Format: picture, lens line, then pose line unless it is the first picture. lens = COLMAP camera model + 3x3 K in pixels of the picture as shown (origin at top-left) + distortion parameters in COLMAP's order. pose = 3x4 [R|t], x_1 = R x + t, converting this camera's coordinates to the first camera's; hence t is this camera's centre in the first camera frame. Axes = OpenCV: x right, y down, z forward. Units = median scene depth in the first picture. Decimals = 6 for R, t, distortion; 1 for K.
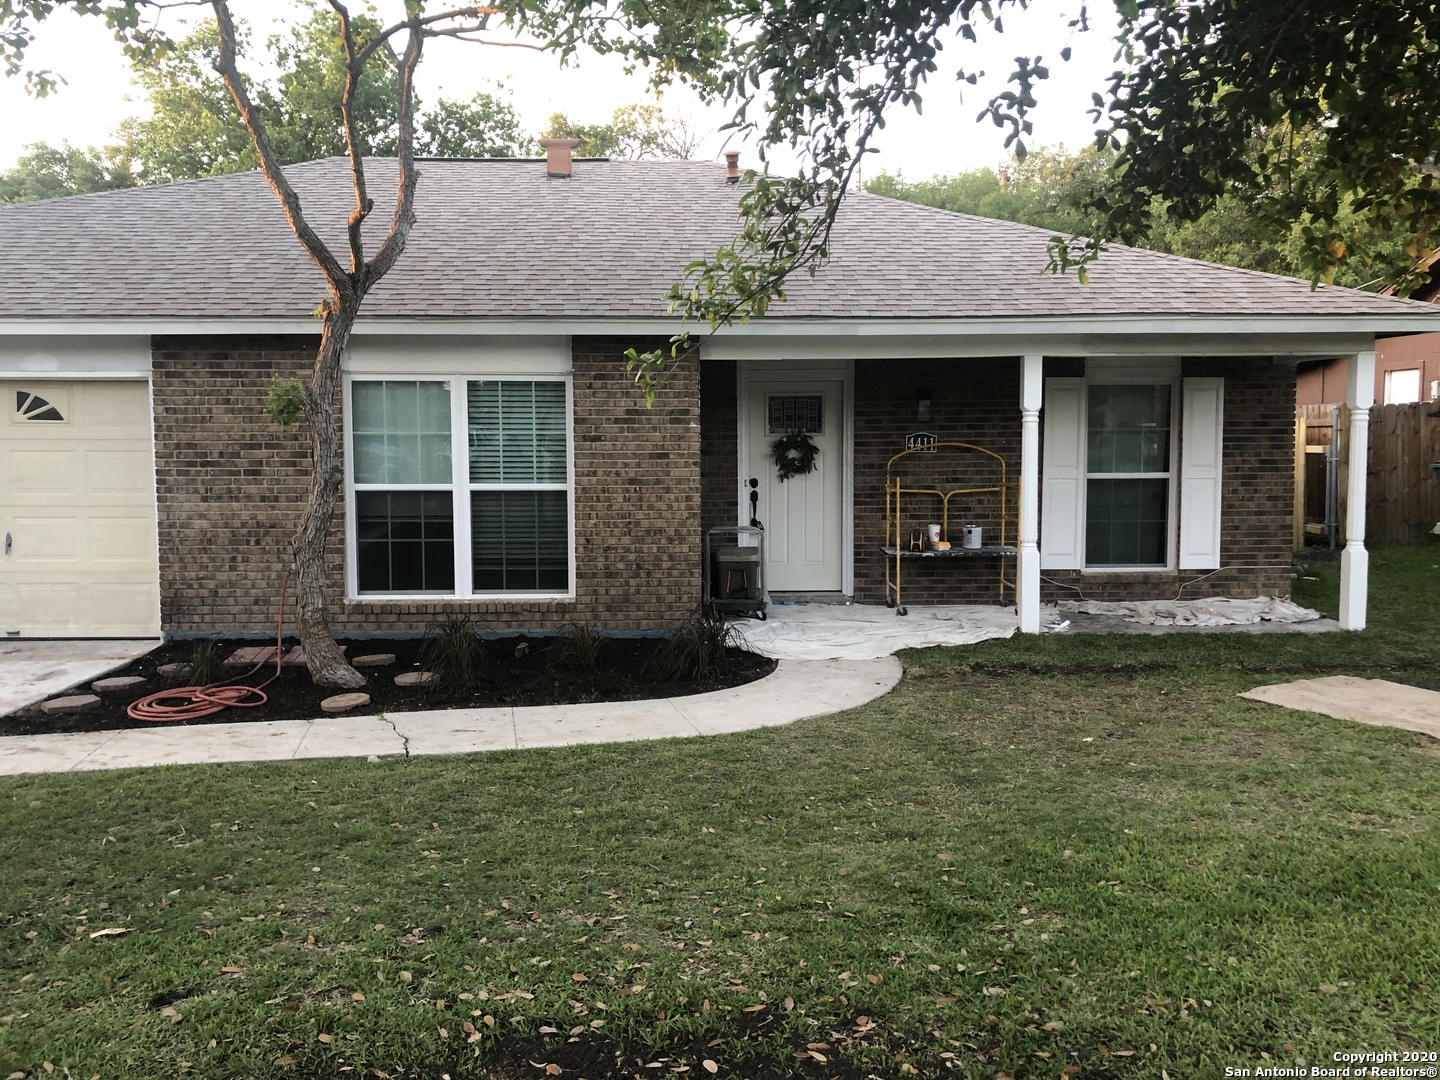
lens RADIAL K [[1189.8, 0, 700.0], [0, 1189.8, 525.2], [0, 0, 1]] dist [0.067408, -0.008421]
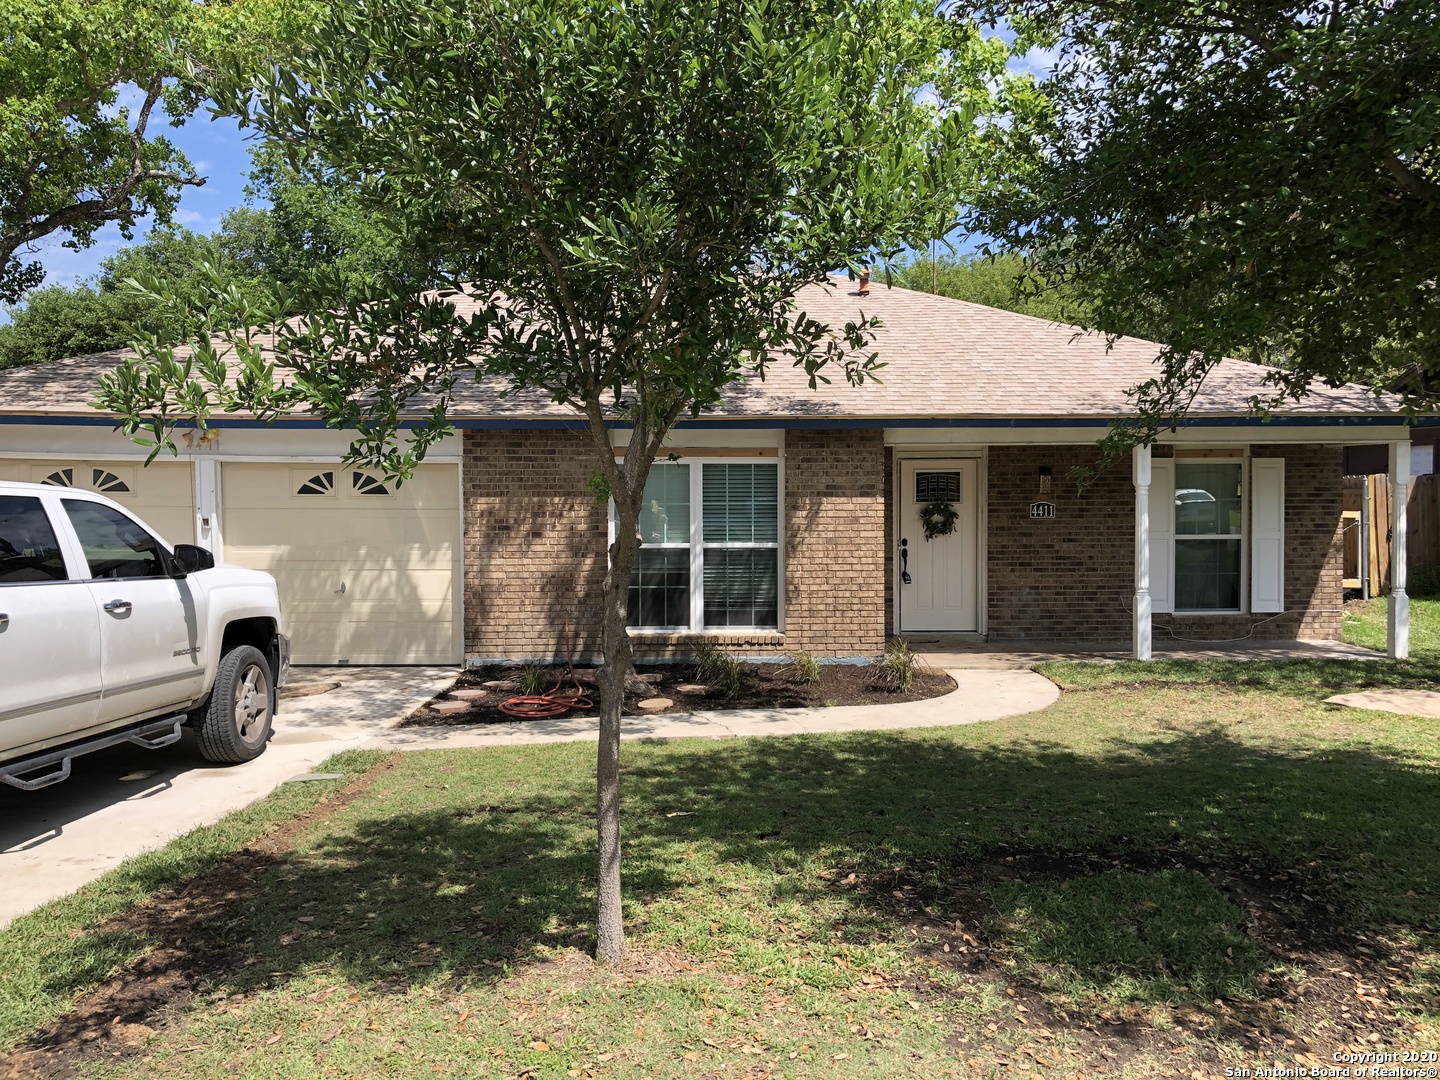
lens RADIAL K [[1174.3, 0, 668.2], [0, 1174.3, 523.5], [0, 0, 1]] dist [-0.007241, -0.002885]
pose [[0.999546, 0.000874, -0.030114, -0.171413], [-0.002355, 0.998786, -0.049197, 0.005865], [0.030035, 0.049246, 0.998335, -0.232203]]
